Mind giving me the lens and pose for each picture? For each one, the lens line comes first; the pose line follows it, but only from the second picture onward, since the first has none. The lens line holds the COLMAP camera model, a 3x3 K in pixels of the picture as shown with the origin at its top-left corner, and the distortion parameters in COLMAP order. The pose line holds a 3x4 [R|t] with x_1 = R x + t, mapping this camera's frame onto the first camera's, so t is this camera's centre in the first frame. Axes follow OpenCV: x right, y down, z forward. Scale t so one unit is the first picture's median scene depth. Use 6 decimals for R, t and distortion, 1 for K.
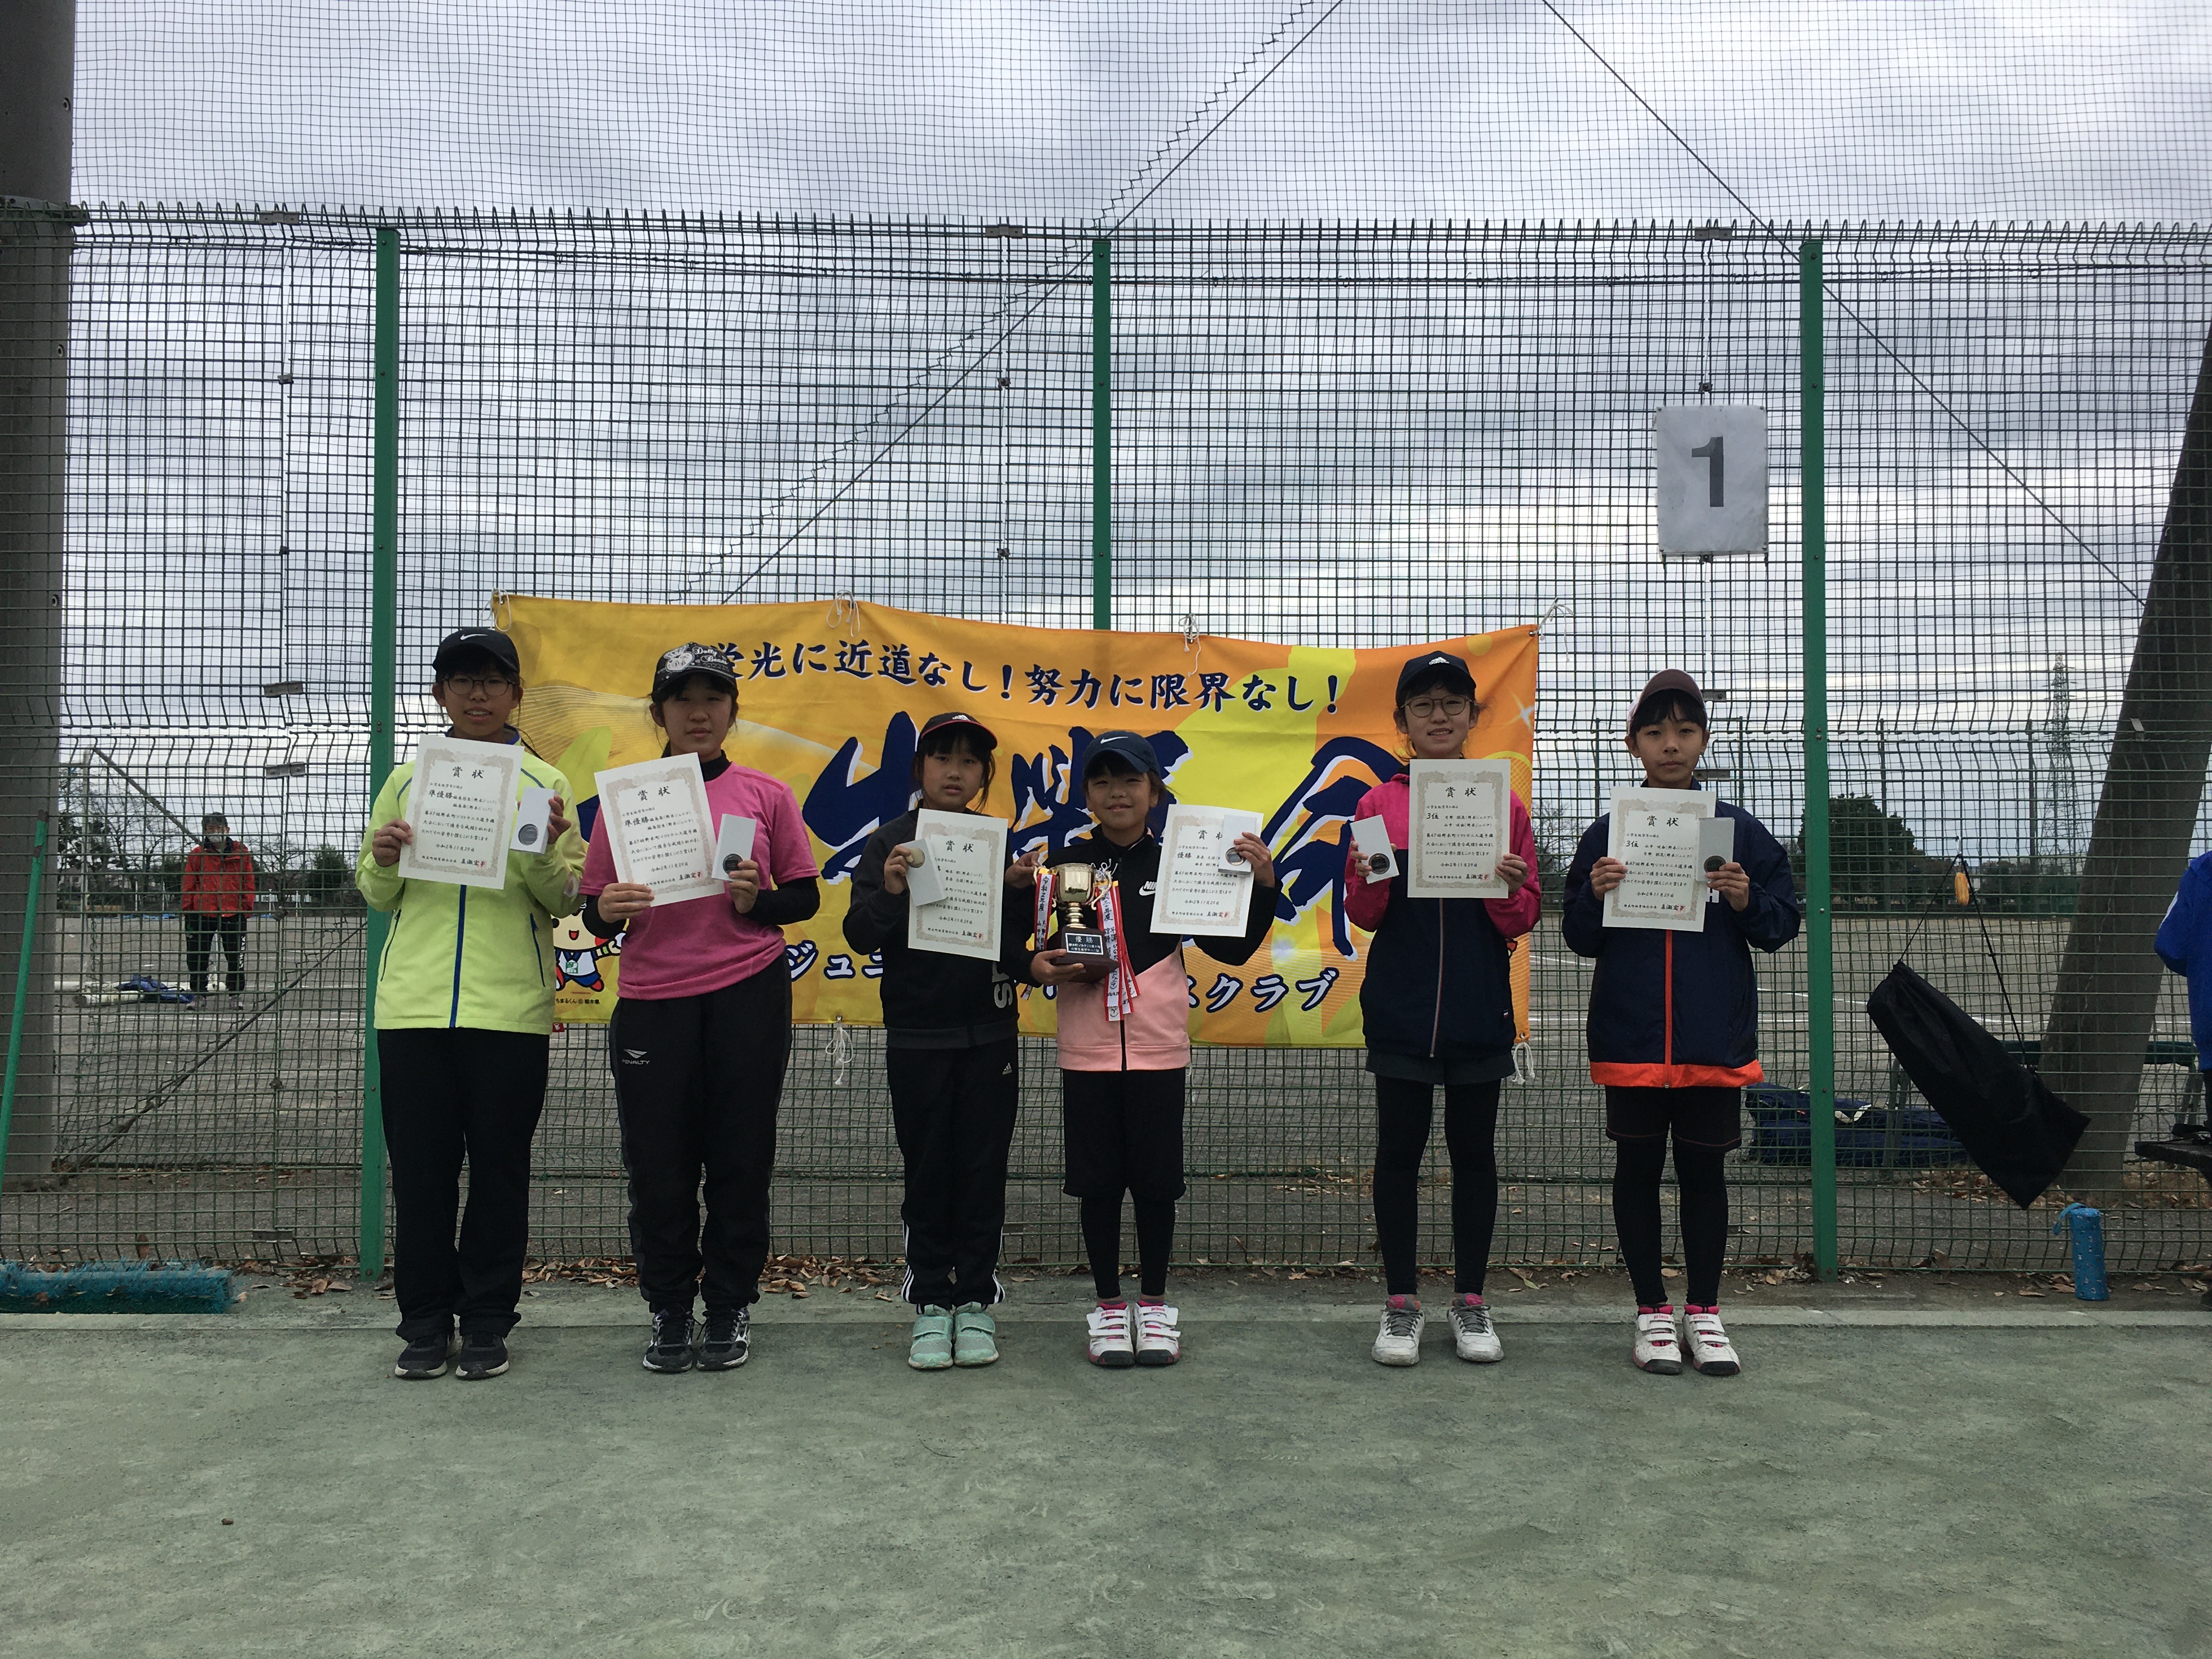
lens RADIAL K [[1958.5, 0, 1126.9], [0, 1958.5, 804.2], [0, 0, 1]] dist [0.093004, -0.118092]
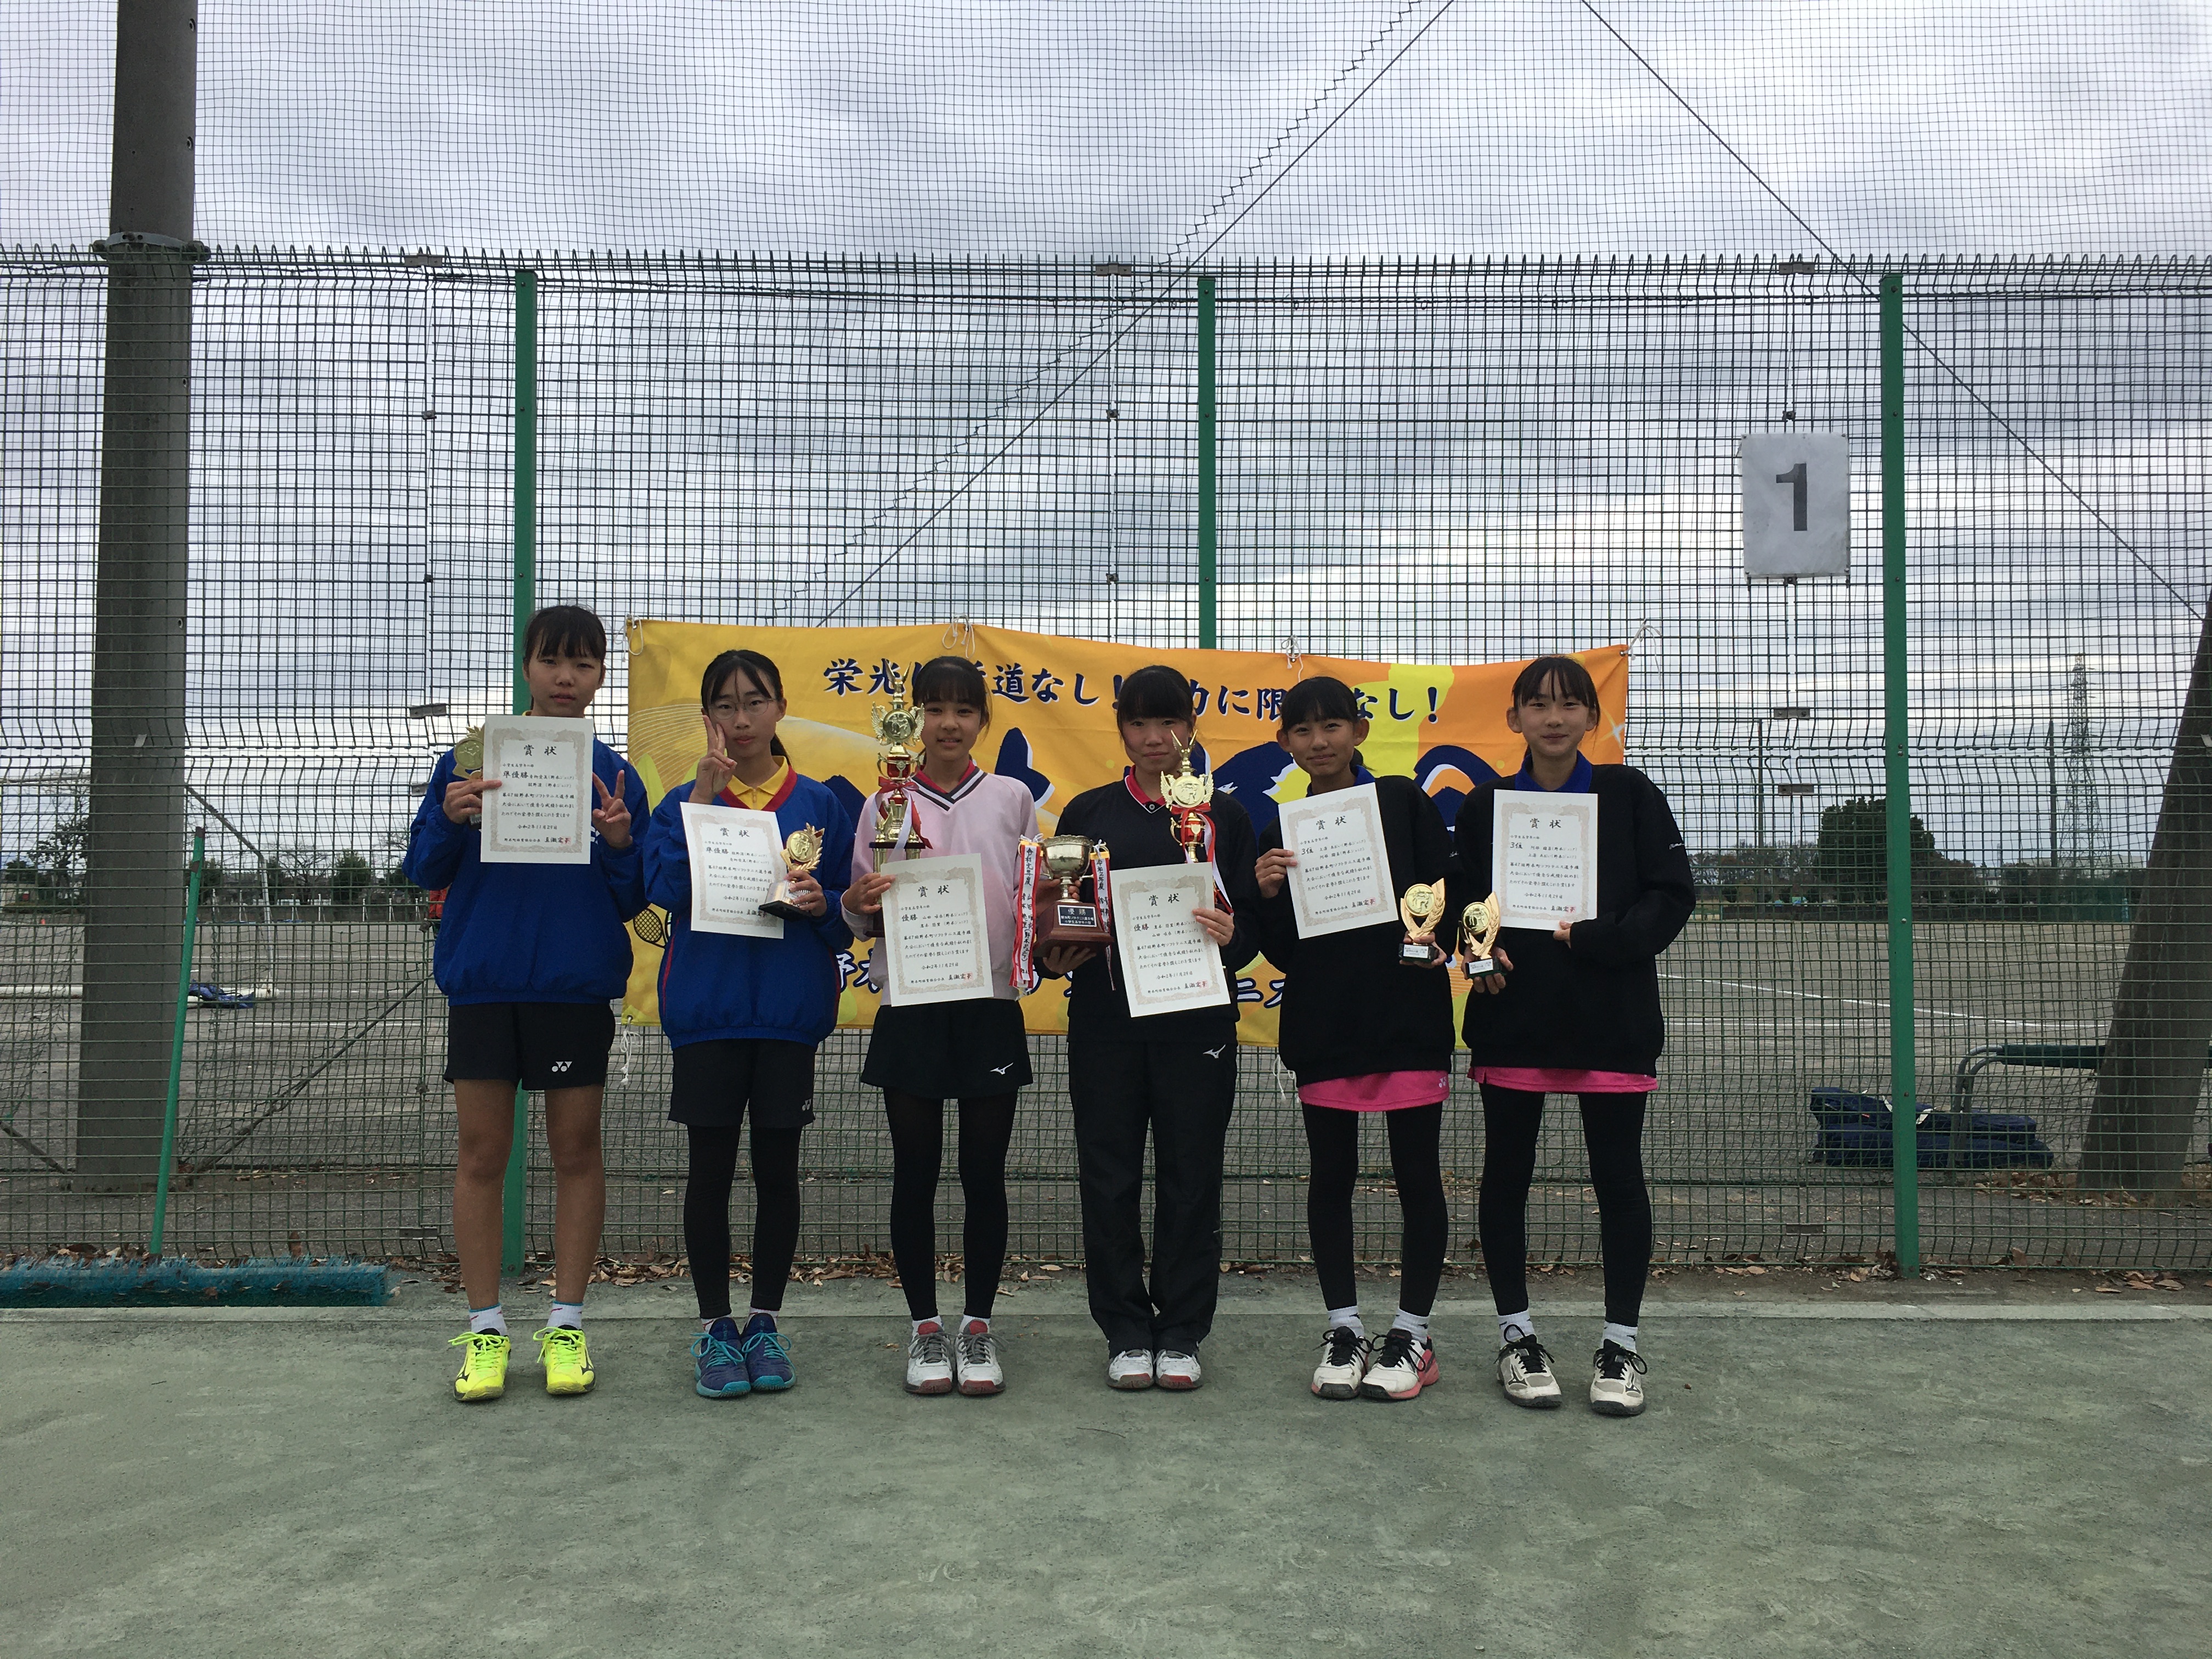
lens RADIAL K [[1958.5, 0, 1130.5], [0, 1958.5, 808.7], [0, 0, 1]] dist [0.093004, -0.118092]
pose [[0.999976, -0.001783, -0.006711, -0.047891], [0.001786, 0.999998, 0.000485, -0.006258], [0.006711, -0.000497, 0.999977, -0.041770]]
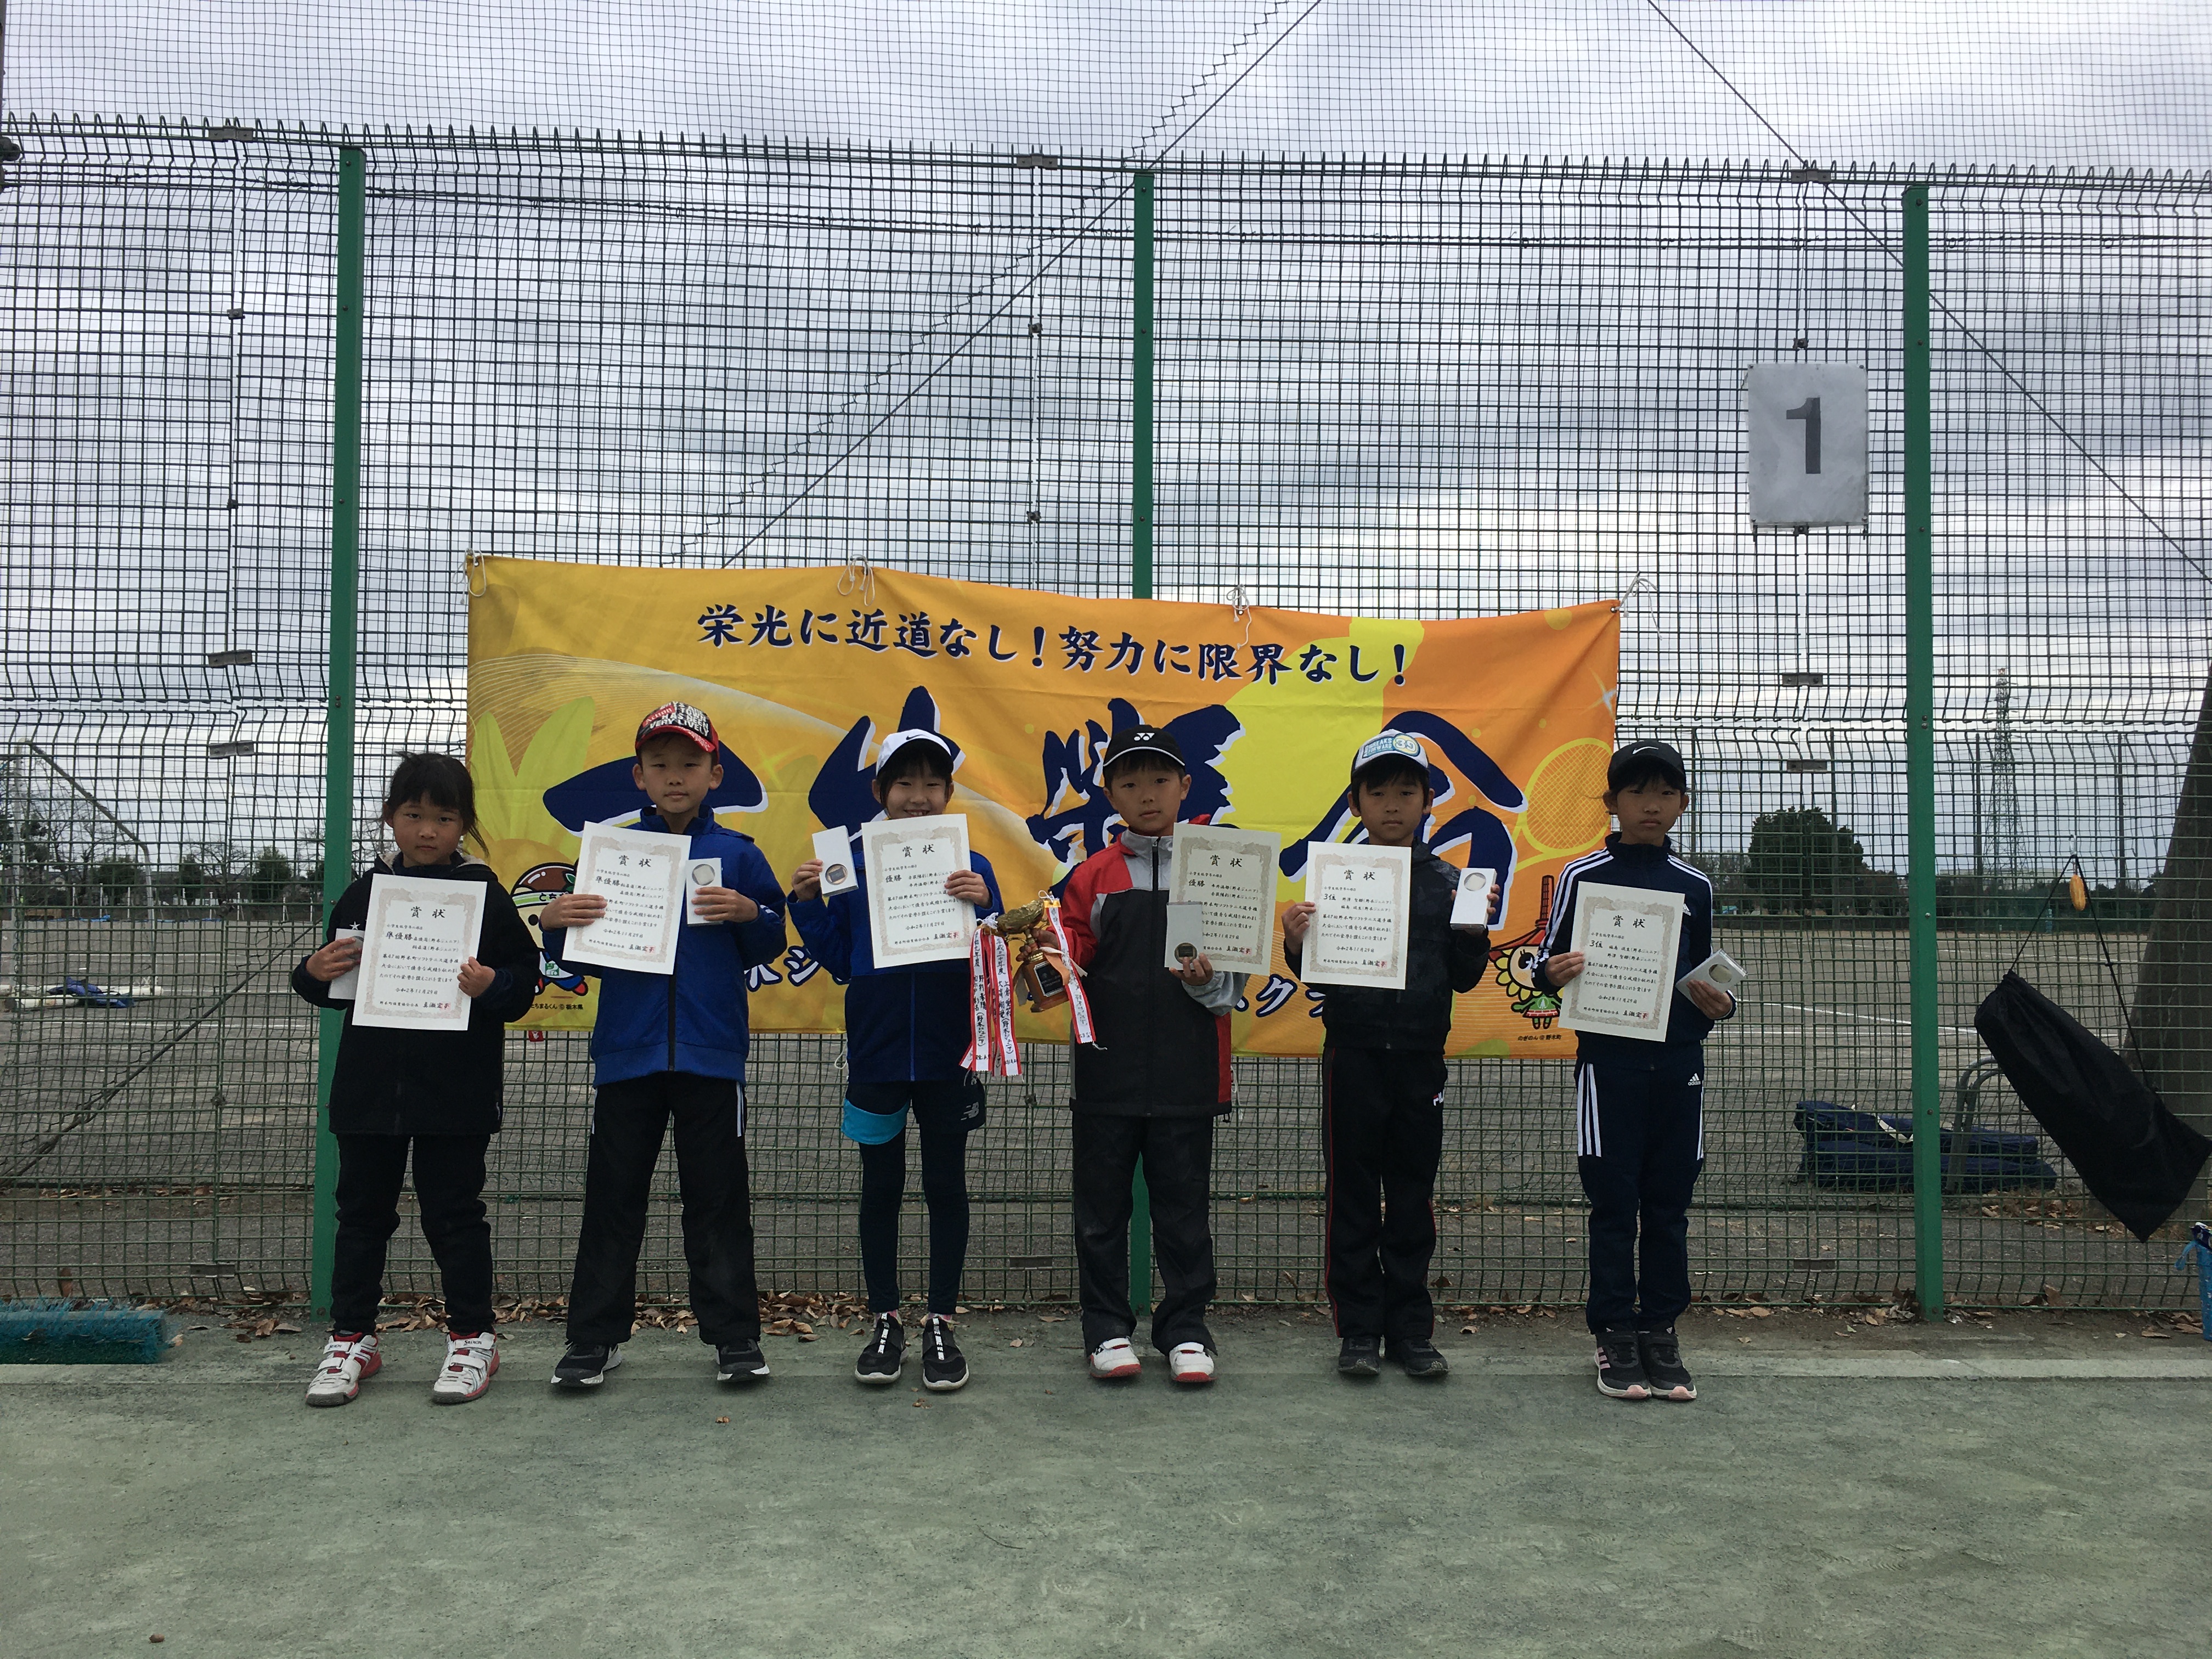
lens RADIAL K [[1958.5, 0, 1127.6], [0, 1958.5, 800.2], [0, 0, 1]] dist [0.093004, -0.118092]
pose [[0.999686, 0.006476, 0.024194, -0.041869], [-0.006322, 0.999959, -0.006452, 0.009196], [-0.024235, 0.006297, 0.999686, 0.095201]]
